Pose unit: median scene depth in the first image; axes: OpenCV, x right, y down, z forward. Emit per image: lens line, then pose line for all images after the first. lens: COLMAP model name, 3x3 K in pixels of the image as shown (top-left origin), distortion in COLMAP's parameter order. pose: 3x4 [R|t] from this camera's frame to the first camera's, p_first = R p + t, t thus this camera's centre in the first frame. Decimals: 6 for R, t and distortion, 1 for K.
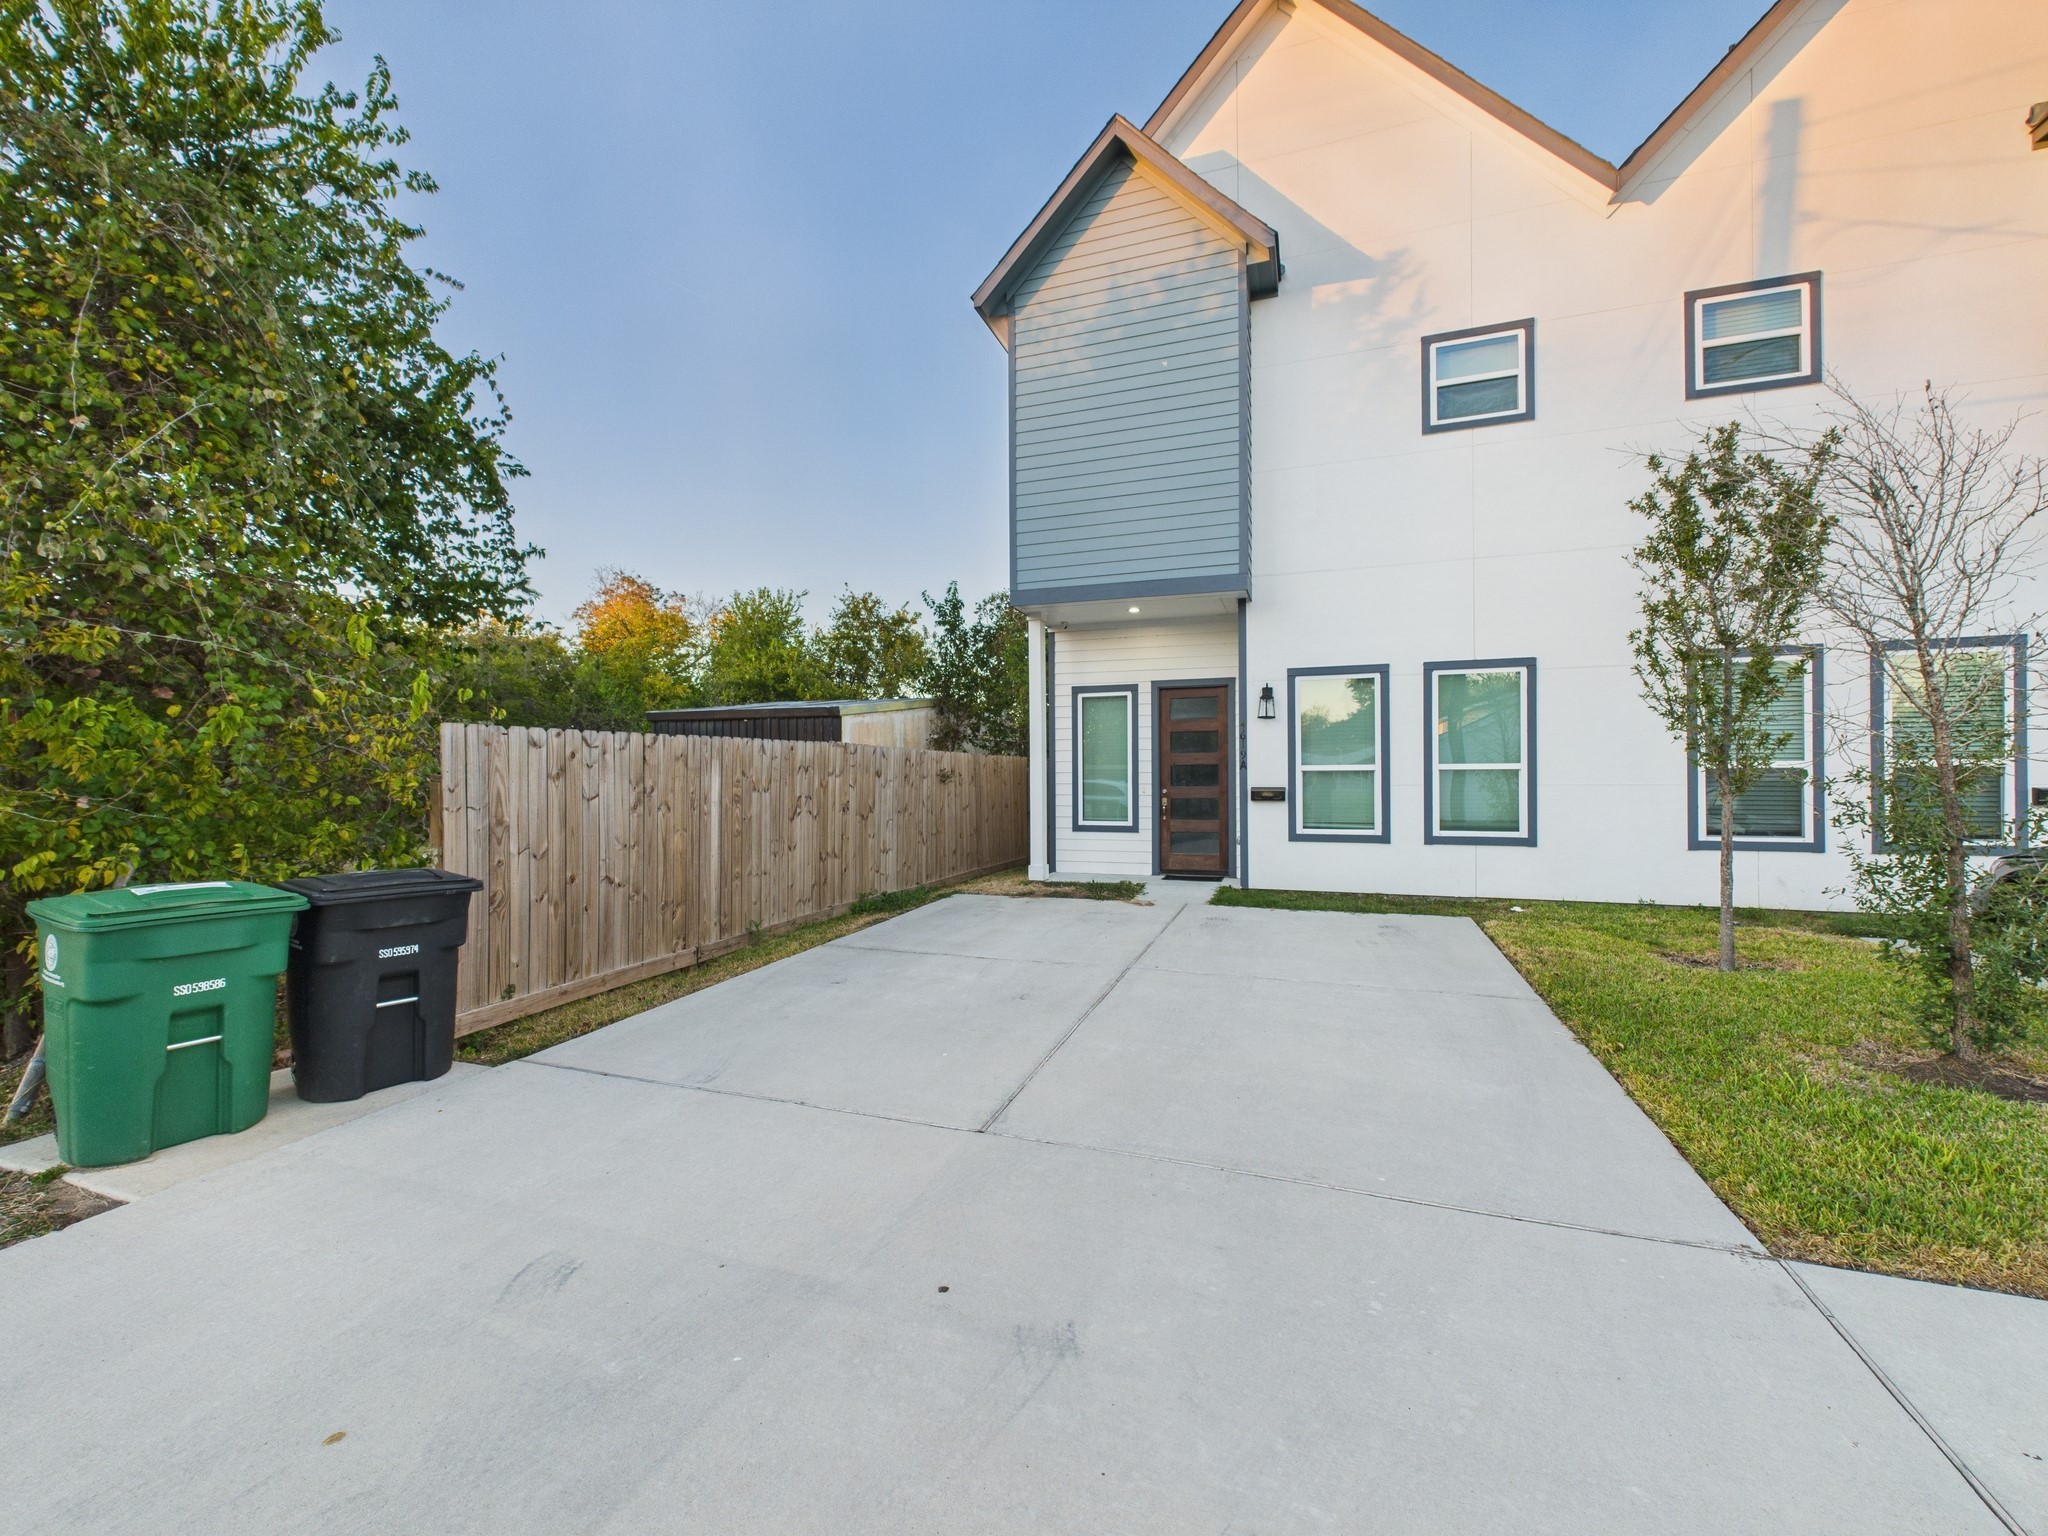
lens RADIAL K [[815.3, 0, 1026.8], [0, 815.3, 768.6], [0, 0, 1]] dist [0.001971, -0.000477]
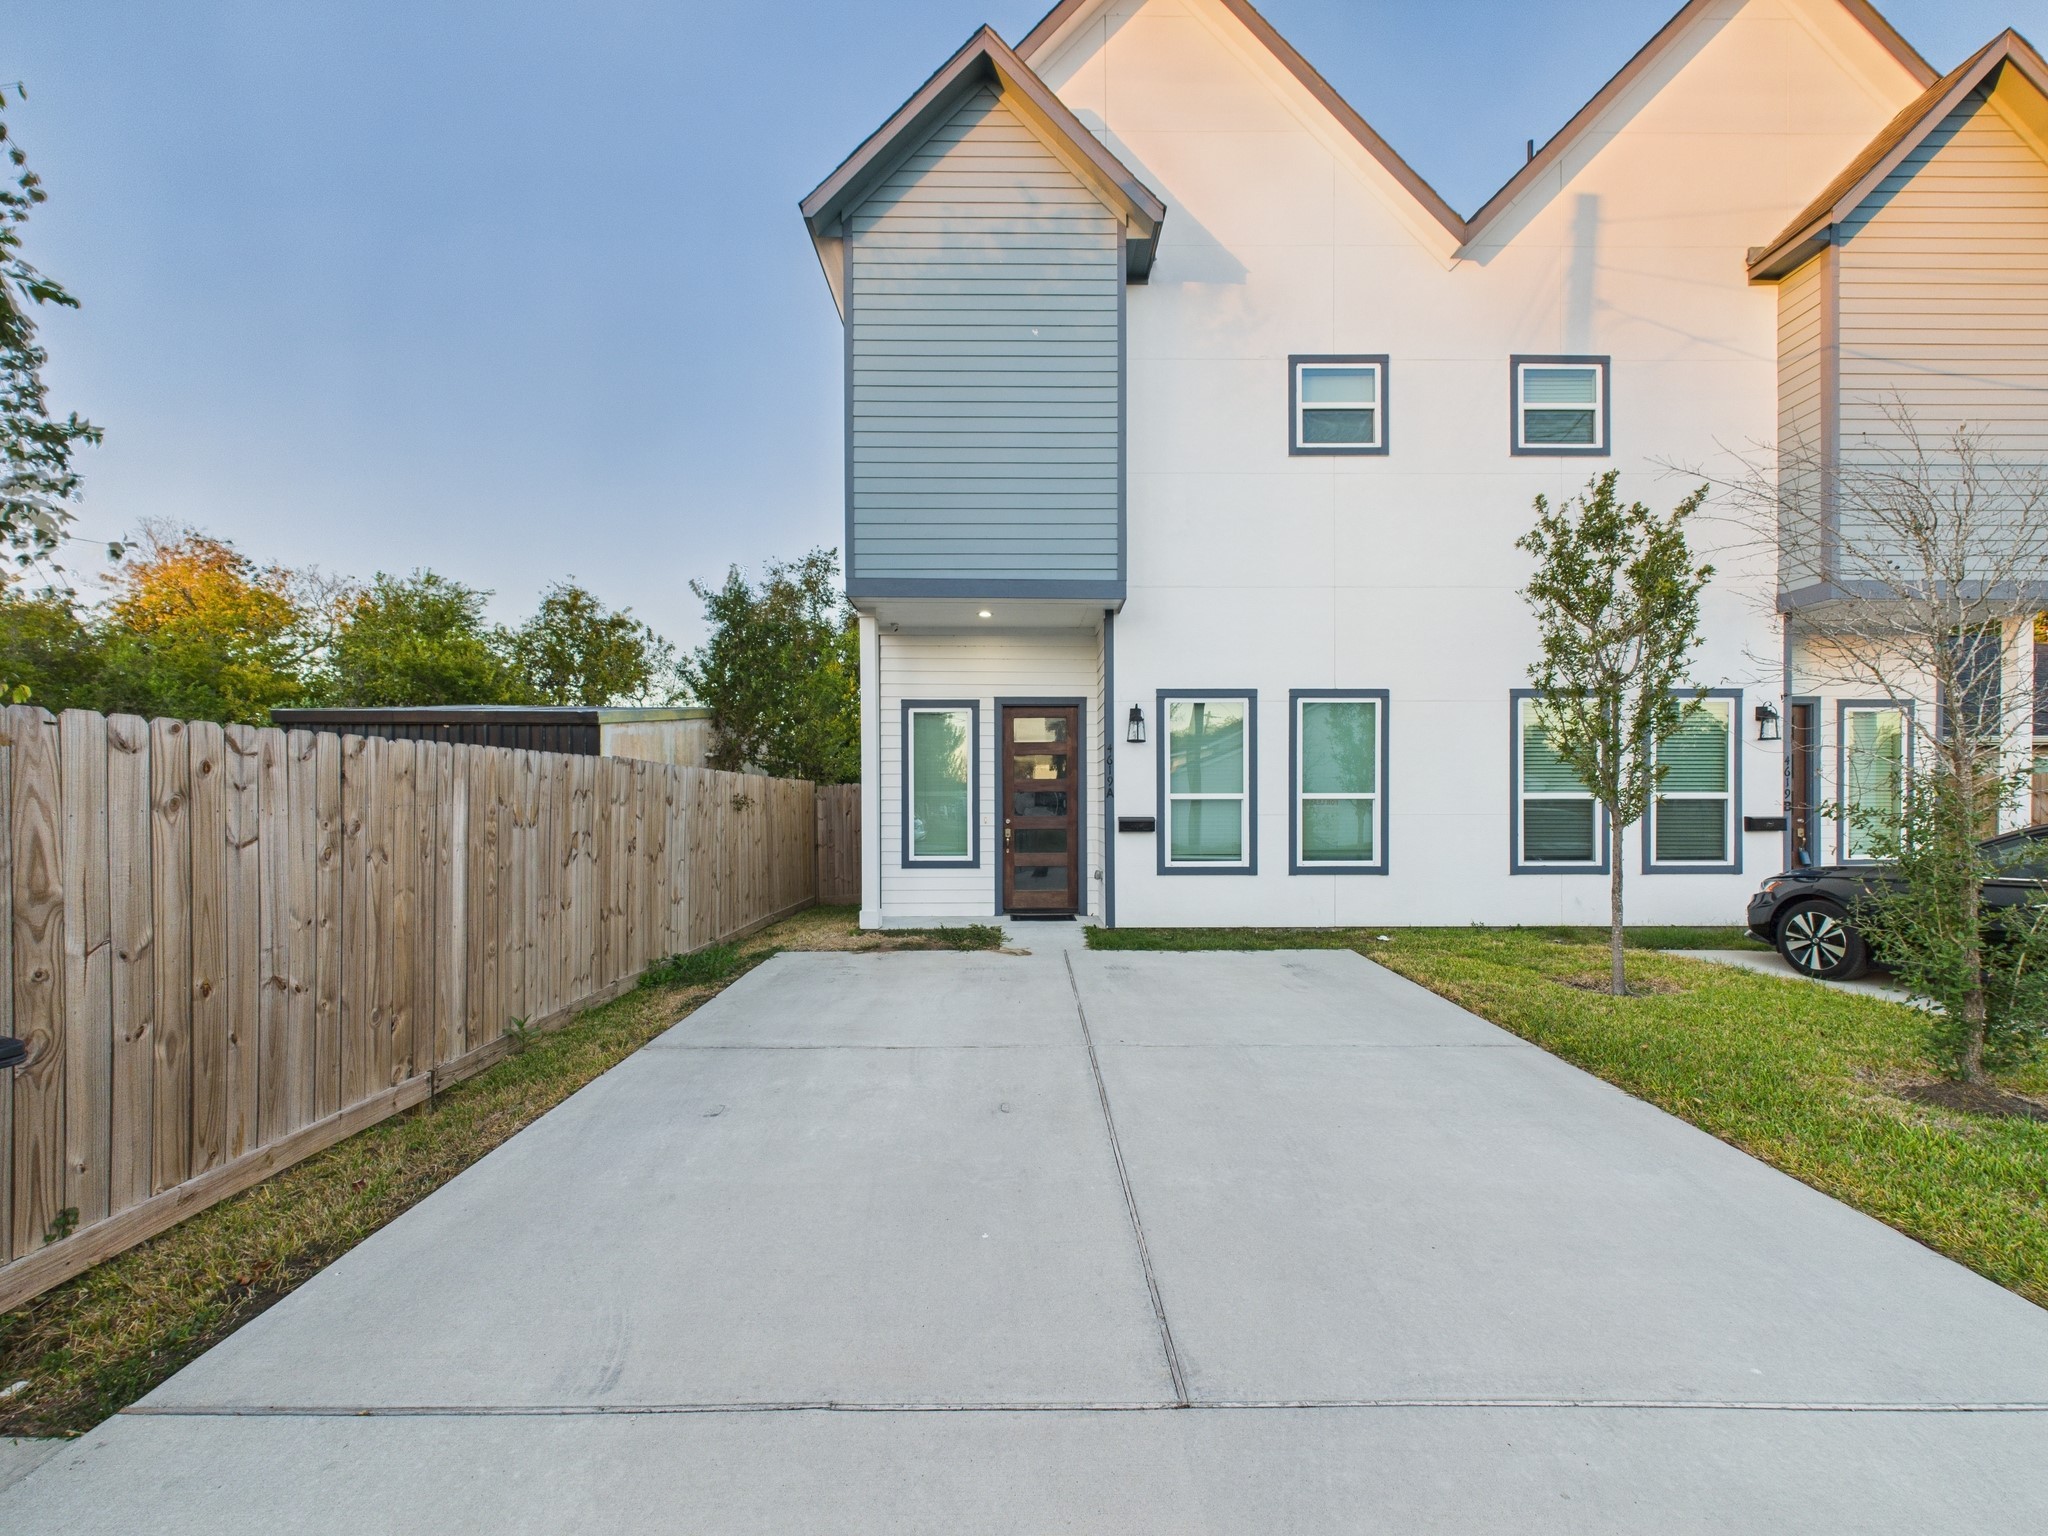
lens RADIAL K [[815.3, 0, 1023.4], [0, 815.3, 801.7], [0, 0, 1]] dist [0.001971, -0.000477]
pose [[0.940772, 0.003169, 0.339025, -0.150759], [-0.005959, 0.999956, 0.007190, -0.000350], [-0.338988, -0.008784, 0.940750, 0.195556]]
